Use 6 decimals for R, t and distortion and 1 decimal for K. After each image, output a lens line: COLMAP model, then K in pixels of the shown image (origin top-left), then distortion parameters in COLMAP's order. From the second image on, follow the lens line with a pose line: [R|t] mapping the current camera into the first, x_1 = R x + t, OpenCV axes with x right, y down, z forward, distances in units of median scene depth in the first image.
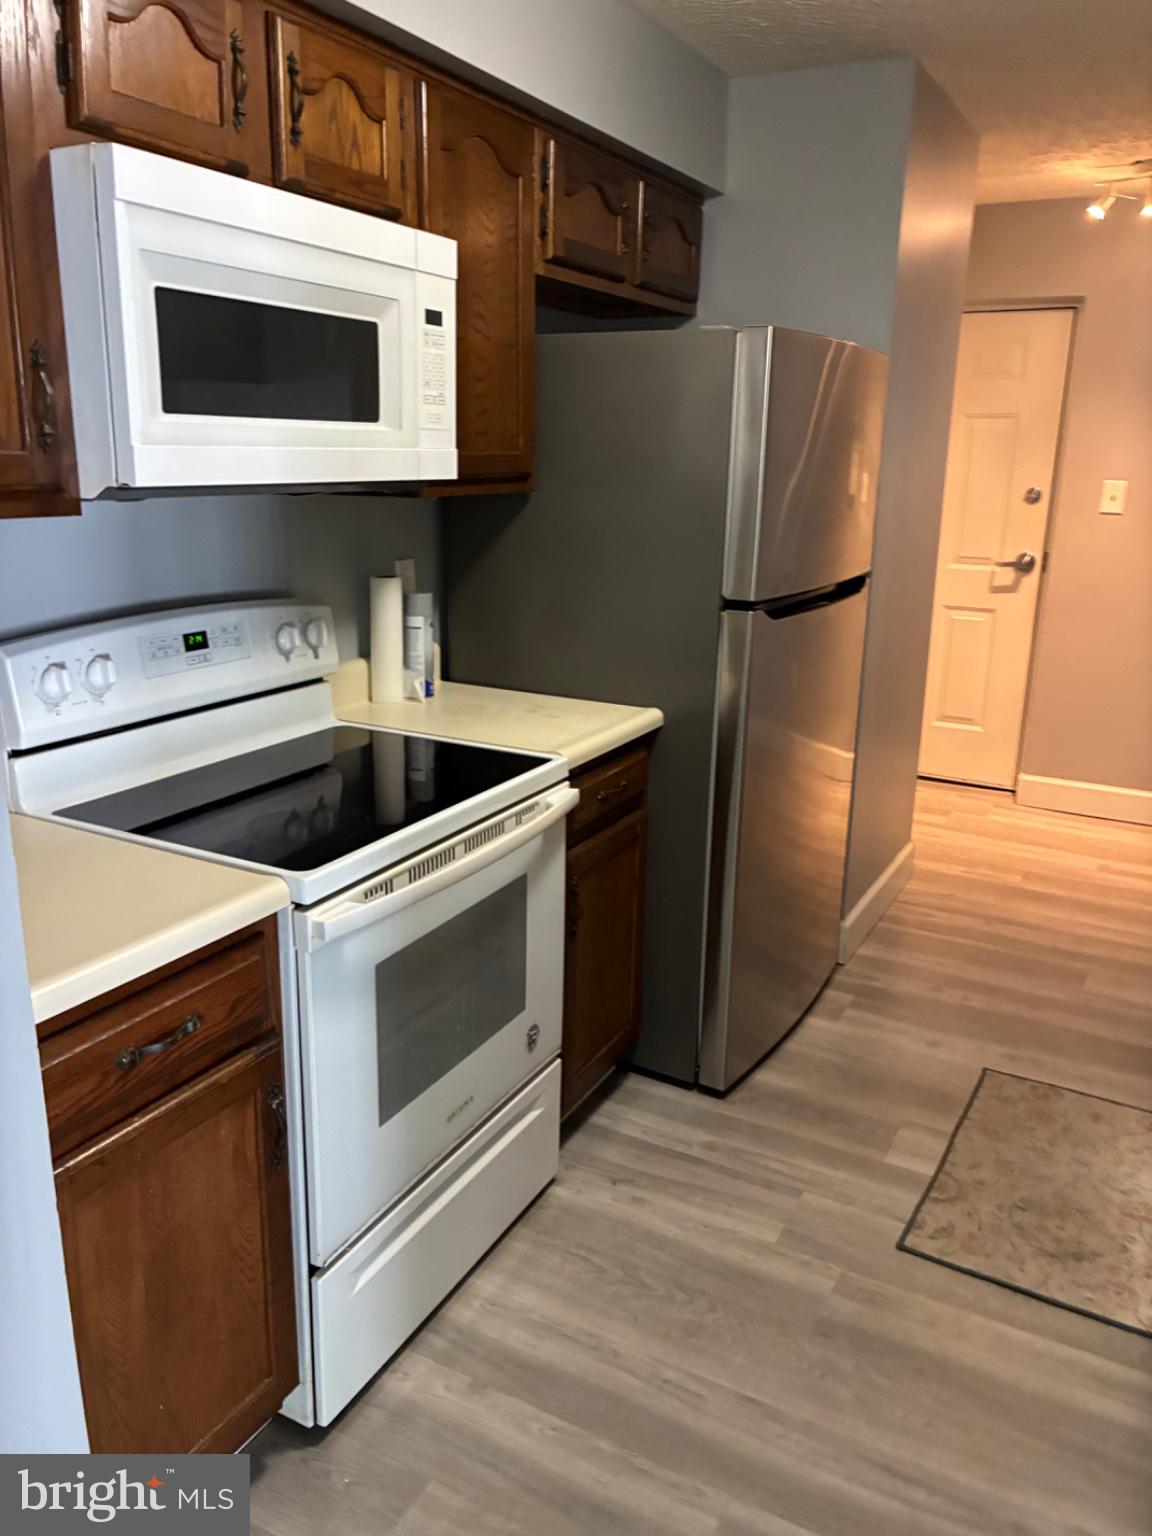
lens RADIAL K [[1160.6, 0, 576.0], [0, 1160.6, 768.0], [0, 0, 1]] dist [0.012772, -0.007169]
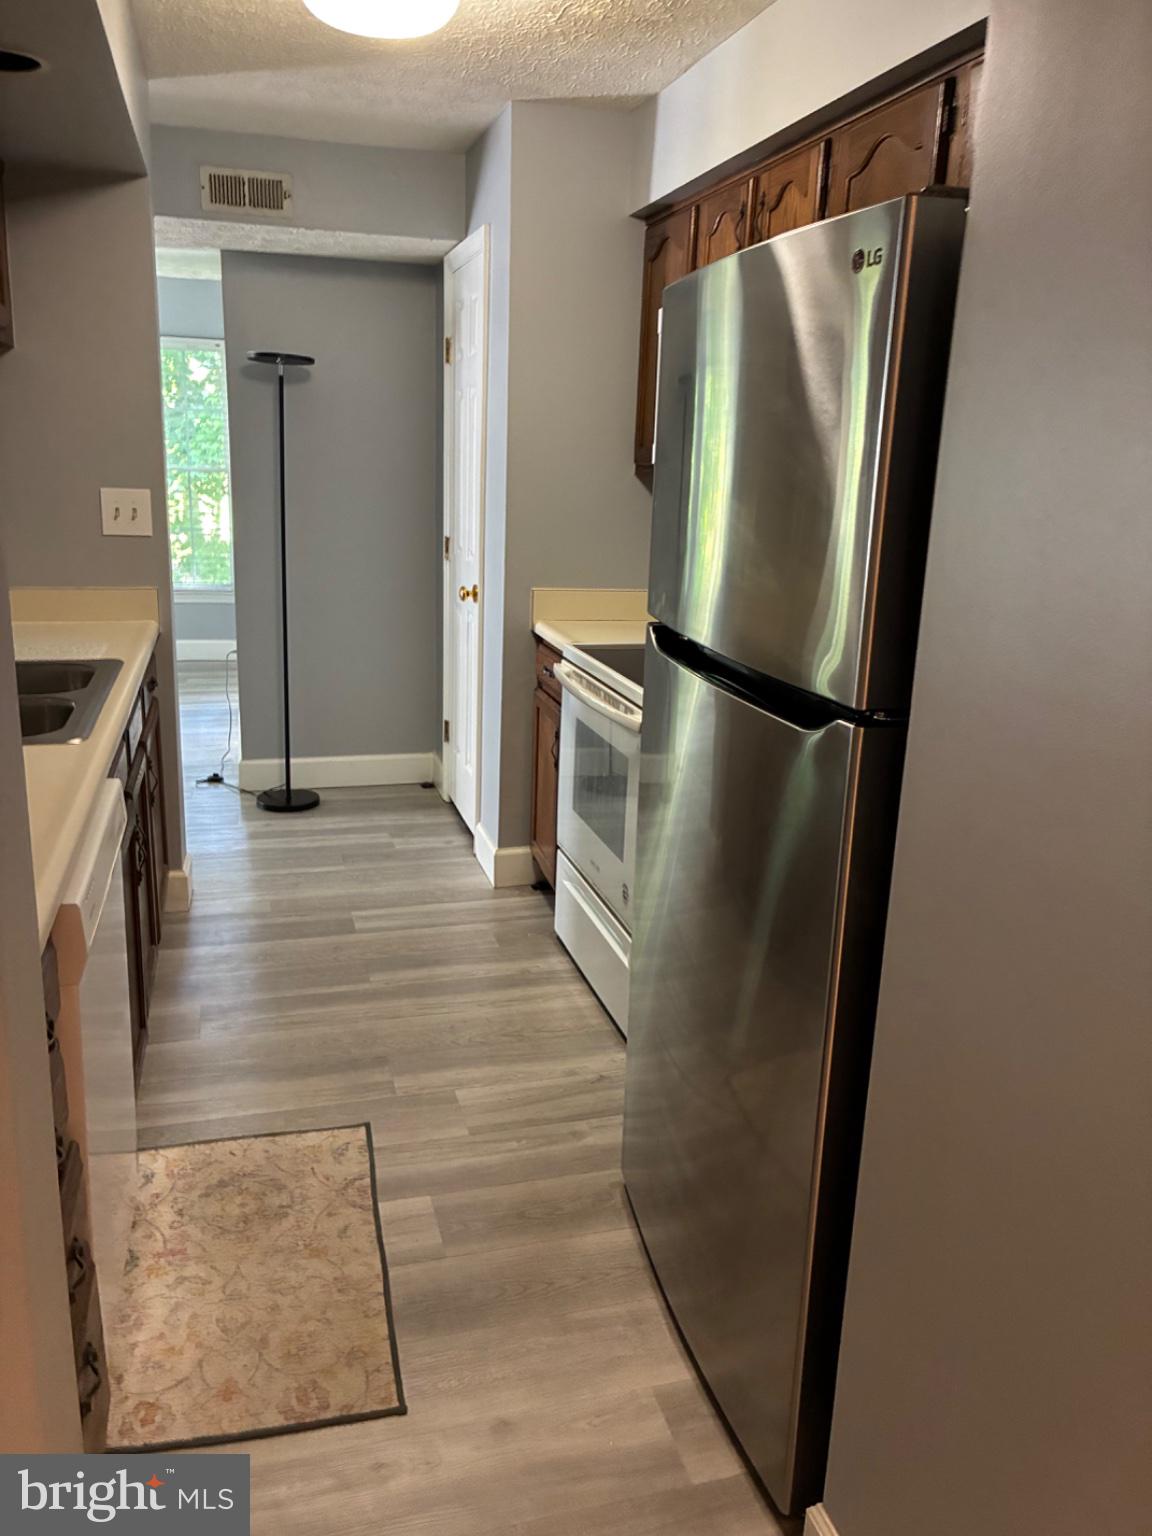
lens RADIAL K [[1160.6, 0, 576.0], [0, 1160.6, 768.0], [0, 0, 1]] dist [0.012772, -0.007169]
pose [[-0.715623, 0.144413, -0.683395, 0.806801], [-0.230817, 0.874538, 0.426506, -0.402698], [0.659248, 0.462957, -0.592506, 1.546518]]
